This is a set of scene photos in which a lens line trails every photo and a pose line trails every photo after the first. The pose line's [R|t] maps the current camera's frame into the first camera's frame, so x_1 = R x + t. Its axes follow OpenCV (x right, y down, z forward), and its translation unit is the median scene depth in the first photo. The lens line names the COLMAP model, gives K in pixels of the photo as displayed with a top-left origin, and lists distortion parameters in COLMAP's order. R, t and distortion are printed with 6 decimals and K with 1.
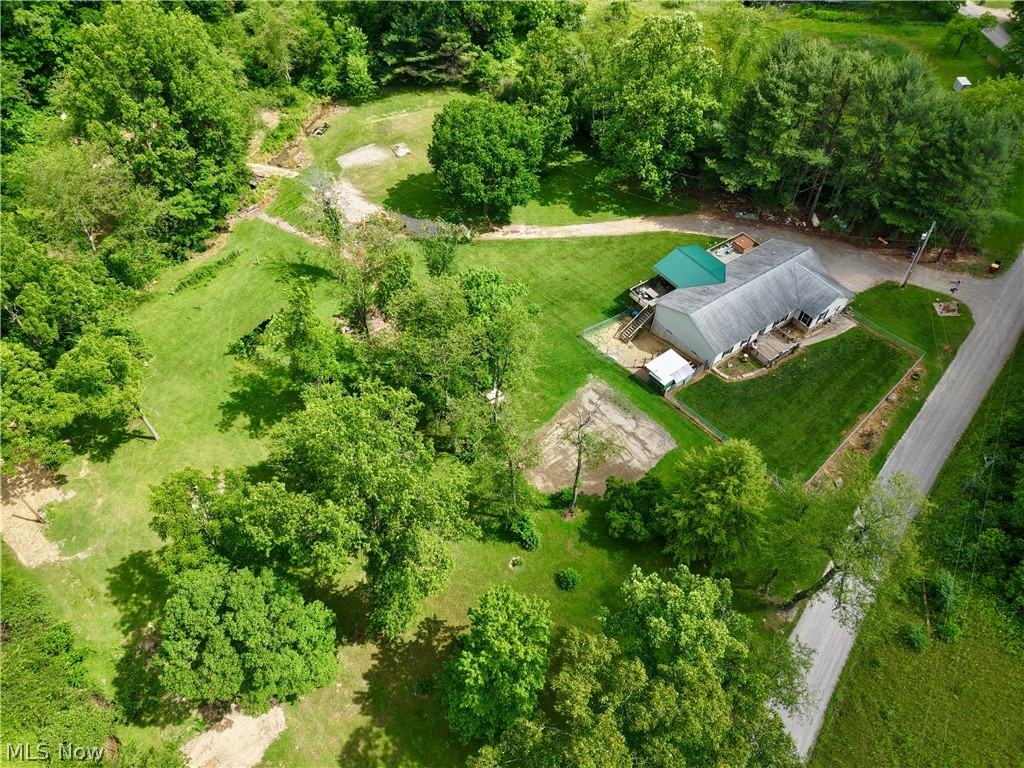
lens RADIAL K [[675.8, 0, 509.6], [0, 675.8, 388.4], [0, 0, 1]] dist [0.014448, -0.007390]
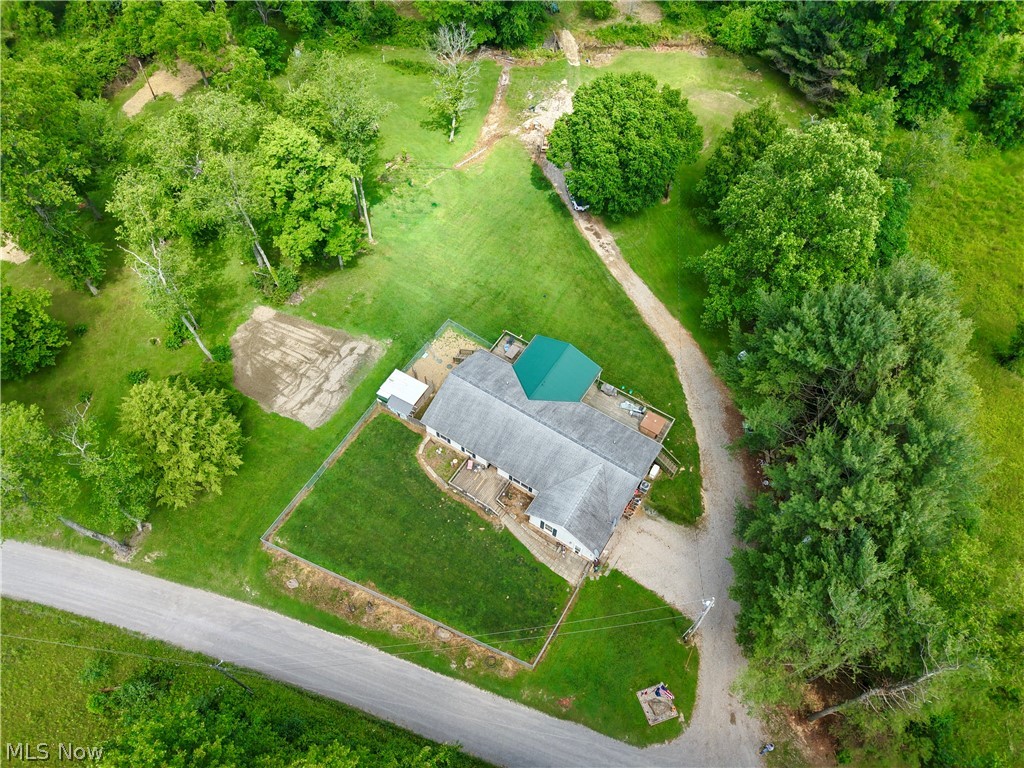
lens RADIAL K [[675.8, 0, 509.6], [0, 675.8, 388.4], [0, 0, 1]] dist [0.014448, -0.007390]
pose [[0.382712, 0.774859, -0.503115, 0.631246], [-0.722735, 0.590326, 0.359402, -0.392192], [0.575488, 0.226072, 0.785942, 0.321470]]
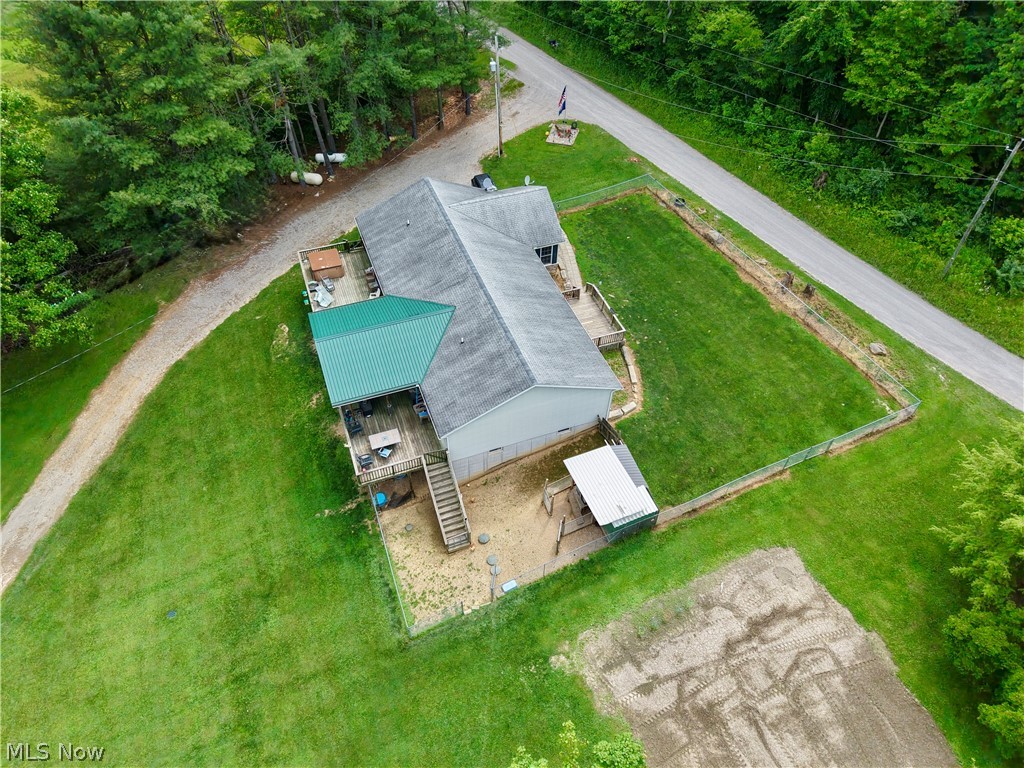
lens RADIAL K [[675.8, 0, 509.6], [0, 675.8, 388.4], [0, 0, 1]] dist [0.014448, -0.007390]
pose [[0.252021, -0.720891, 0.645601, -0.024669], [0.739232, 0.573946, 0.352308, -0.238135], [-0.624516, 0.388460, 0.677553, 0.606955]]
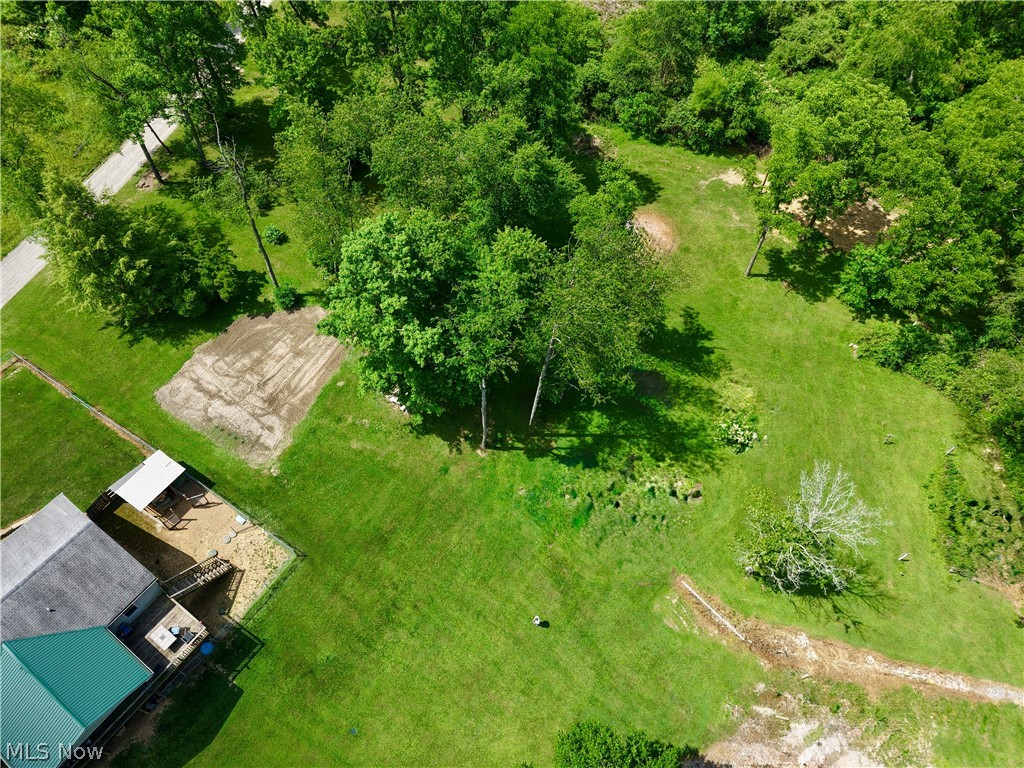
lens RADIAL K [[681.2, 0, 512.0], [0, 681.2, 384.0], [0, 0, 1]] dist [0.072044, -0.089436]
pose [[-0.943587, 0.260466, -0.204454, 0.009871], [-0.269262, -0.244192, 0.931595, -0.630853], [0.192723, 0.934092, 0.300549, 0.663546]]
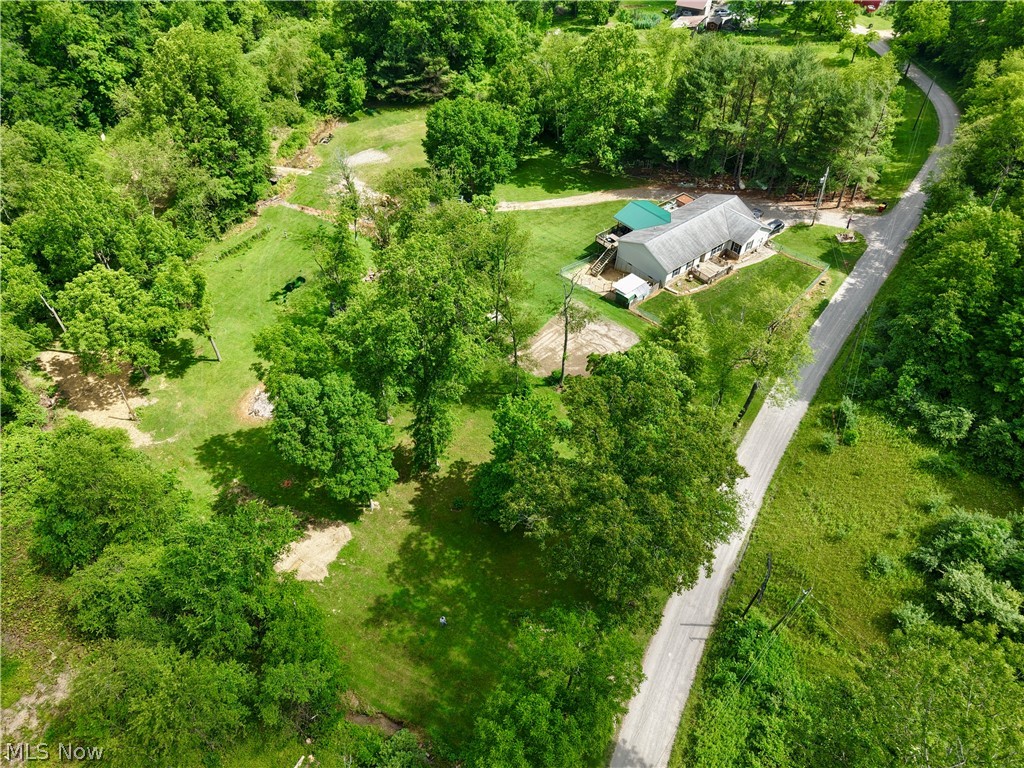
lens RADIAL K [[677.1, 0, 512.0], [0, 677.1, 384.0], [0, 0, 1]] dist [0.013309, -0.003362]
pose [[0.997471, -0.055350, 0.044582, -0.043232], [0.058987, 0.994644, -0.084874, 0.207568], [-0.039646, 0.087290, 0.995394, -0.193193]]
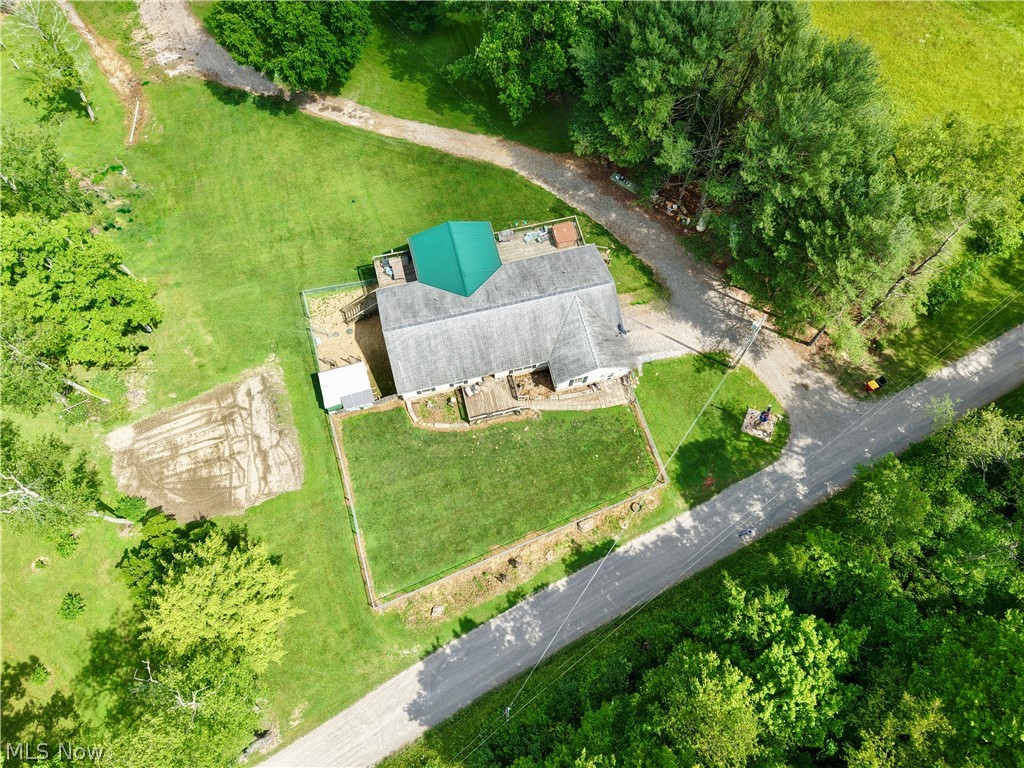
lens RADIAL K [[681.7, 0, 512.0], [0, 681.7, 384.0], [0, 0, 1]] dist [0.042089, -0.087535]
pose [[0.935950, 0.333912, -0.111807, 0.431399], [-0.279087, 0.897028, 0.342711, -0.307685], [0.214729, -0.289556, 0.932764, 0.256644]]
